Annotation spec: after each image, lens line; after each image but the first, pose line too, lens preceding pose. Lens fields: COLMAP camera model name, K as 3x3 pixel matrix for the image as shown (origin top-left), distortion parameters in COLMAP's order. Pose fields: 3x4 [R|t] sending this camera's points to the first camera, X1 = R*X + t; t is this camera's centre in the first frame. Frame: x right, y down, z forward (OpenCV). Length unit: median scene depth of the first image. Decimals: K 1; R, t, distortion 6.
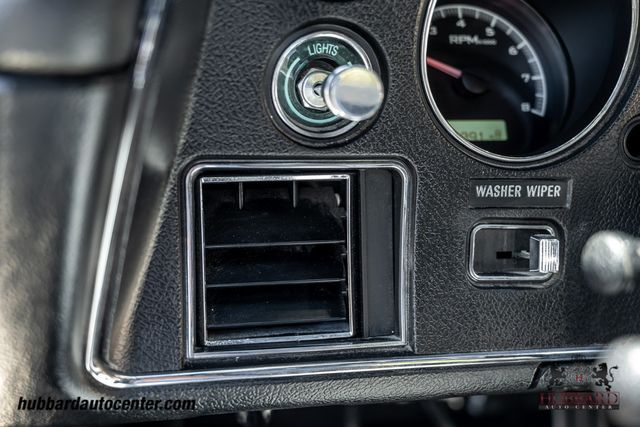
lens RADIAL K [[865.4, 0, 322.1], [0, 865.4, 213.1], [0, 0, 1]] dist [0.032959, 0.000000]
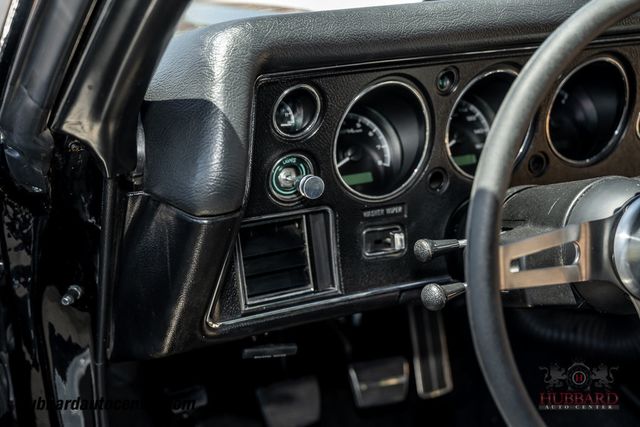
lens RADIAL K [[871.8, 0, 319.2], [0, 871.8, 214.0], [0, 0, 1]] dist [0.005309, 0.000000]
pose [[0.978875, -0.113974, 0.169745, -0.278845], [0.100739, 0.991304, 0.084668, -0.211929], [-0.177919, -0.065779, 0.981844, -1.032424]]
